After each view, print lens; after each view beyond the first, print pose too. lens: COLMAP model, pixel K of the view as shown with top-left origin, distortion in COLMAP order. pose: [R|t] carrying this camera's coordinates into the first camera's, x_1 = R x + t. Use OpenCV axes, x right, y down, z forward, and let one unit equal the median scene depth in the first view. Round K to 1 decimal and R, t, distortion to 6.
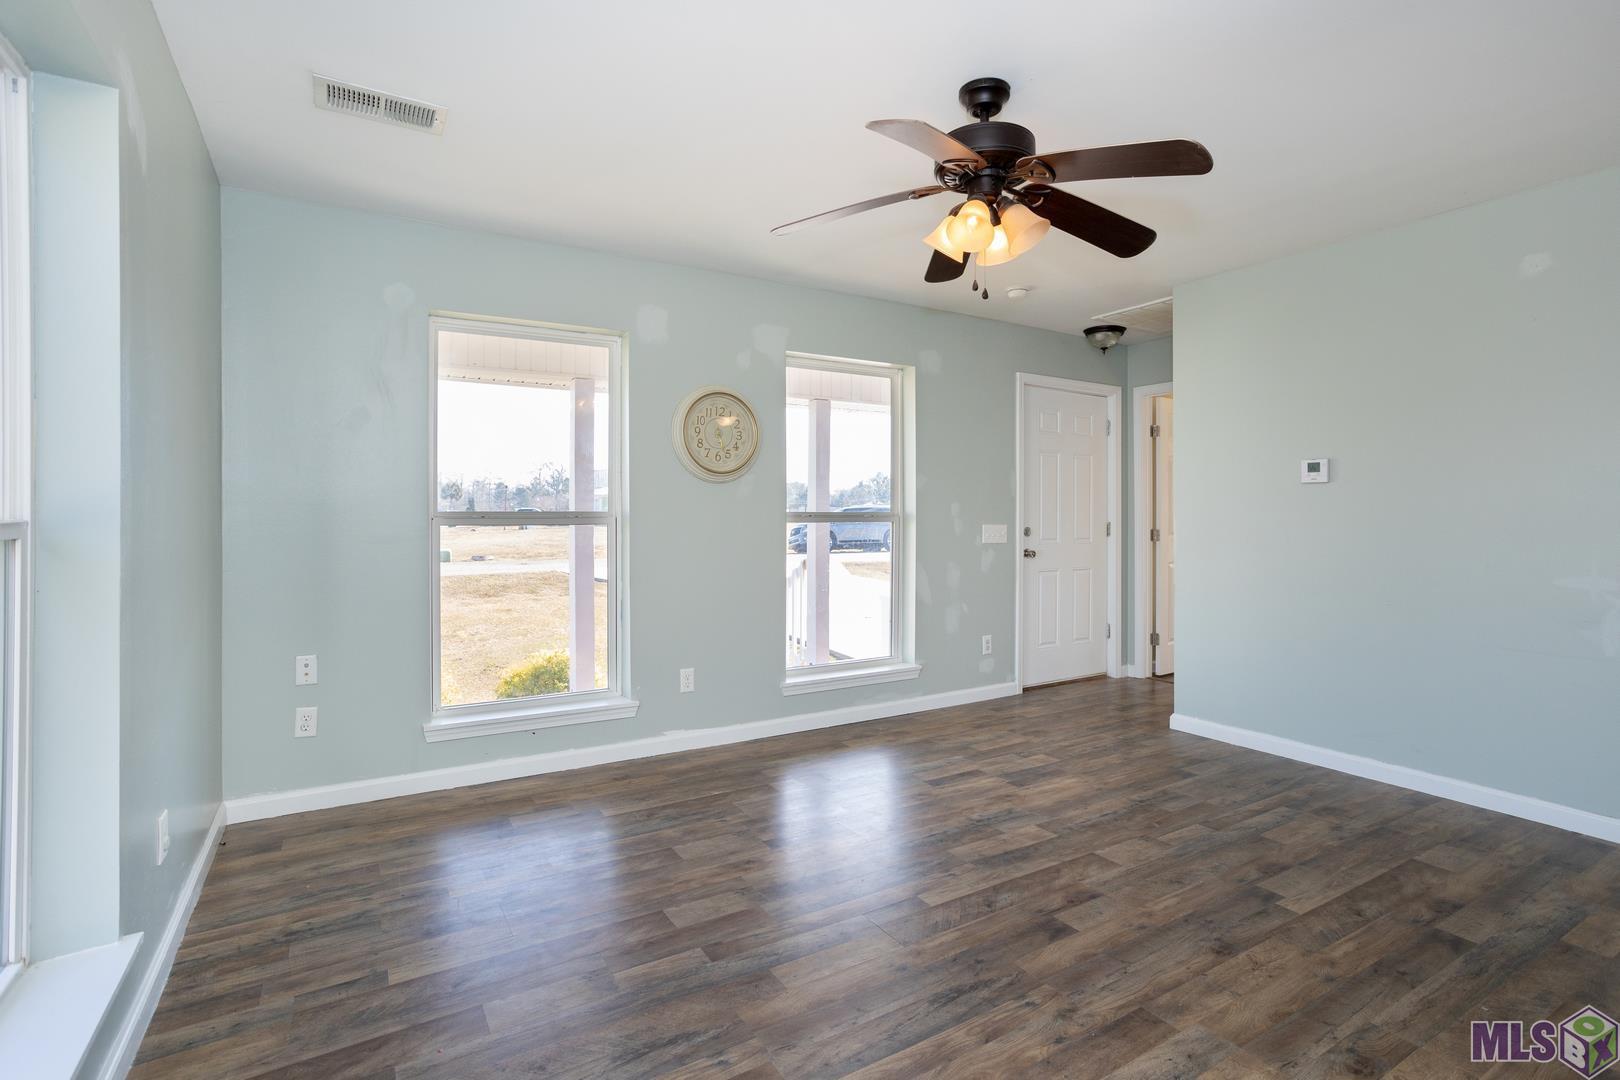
lens RADIAL K [[776.9, 0, 831.1], [0, 776.9, 519.4], [0, 0, 1]] dist [-0.044826, 0.028758]
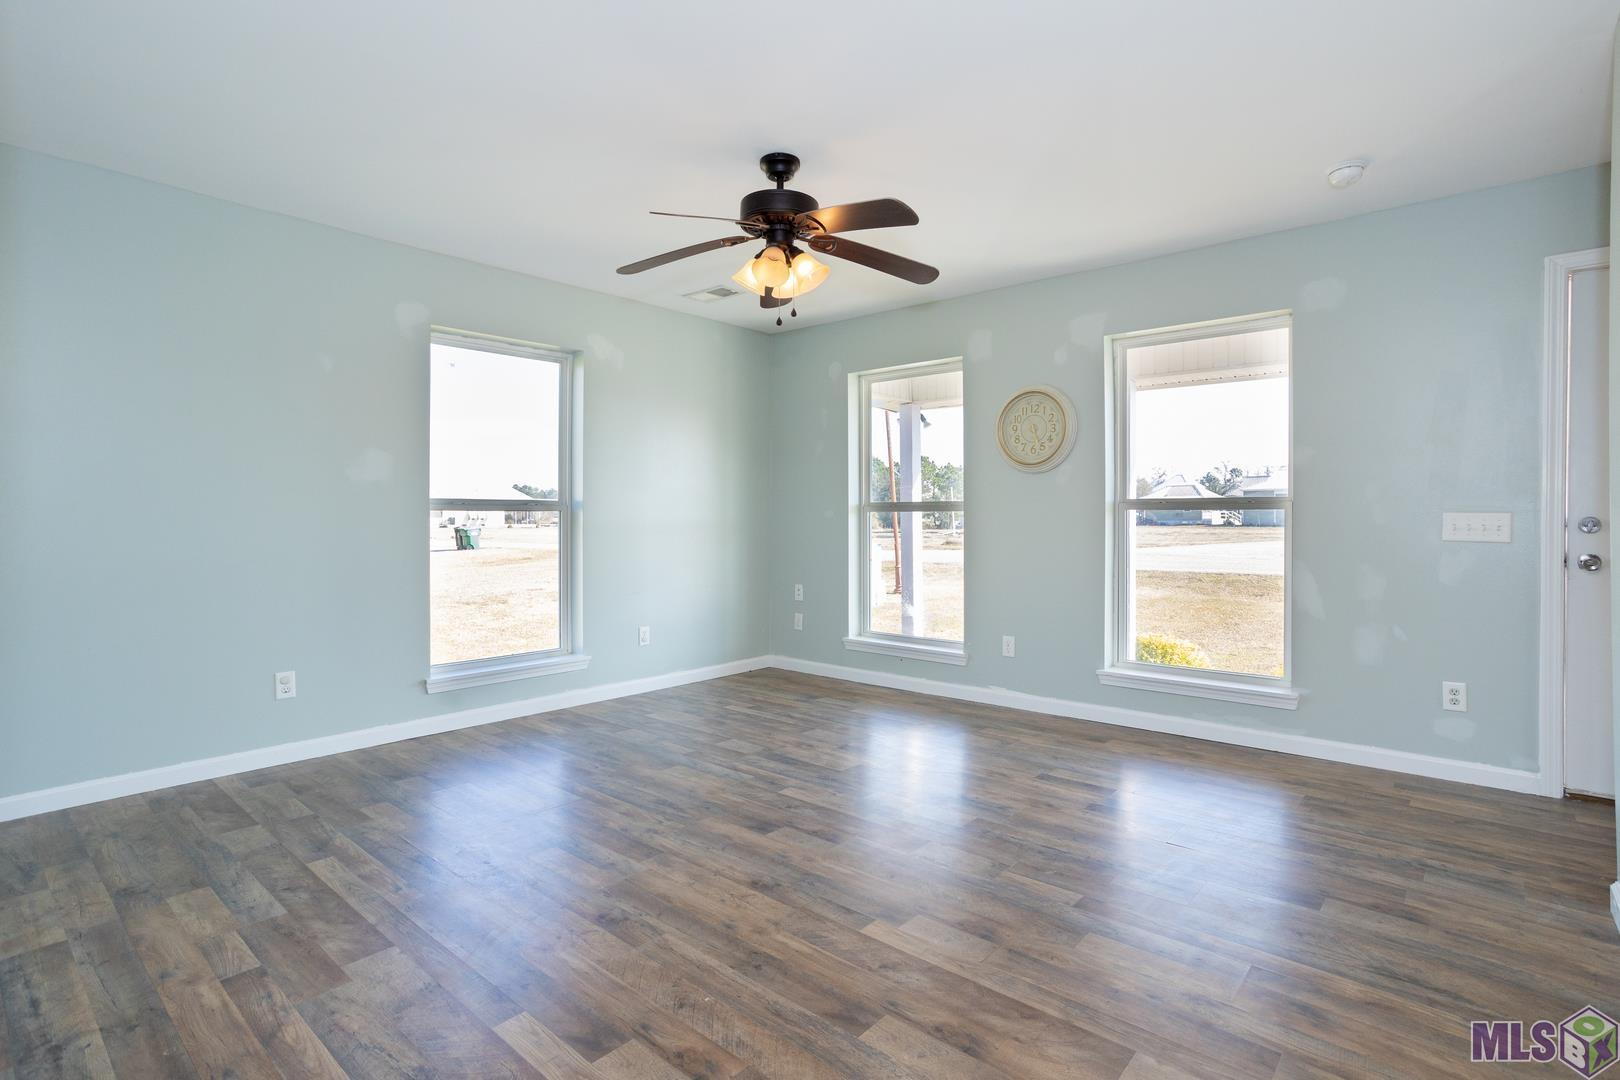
lens RADIAL K [[776.9, 0, 831.1], [0, 776.9, 519.4], [0, 0, 1]] dist [-0.044826, 0.028758]
pose [[0.320675, 0.003150, -0.947184, 1.168616], [-0.003338, 0.999992, 0.002196, 0.024276], [0.947184, 0.002458, 0.320683, 0.541890]]
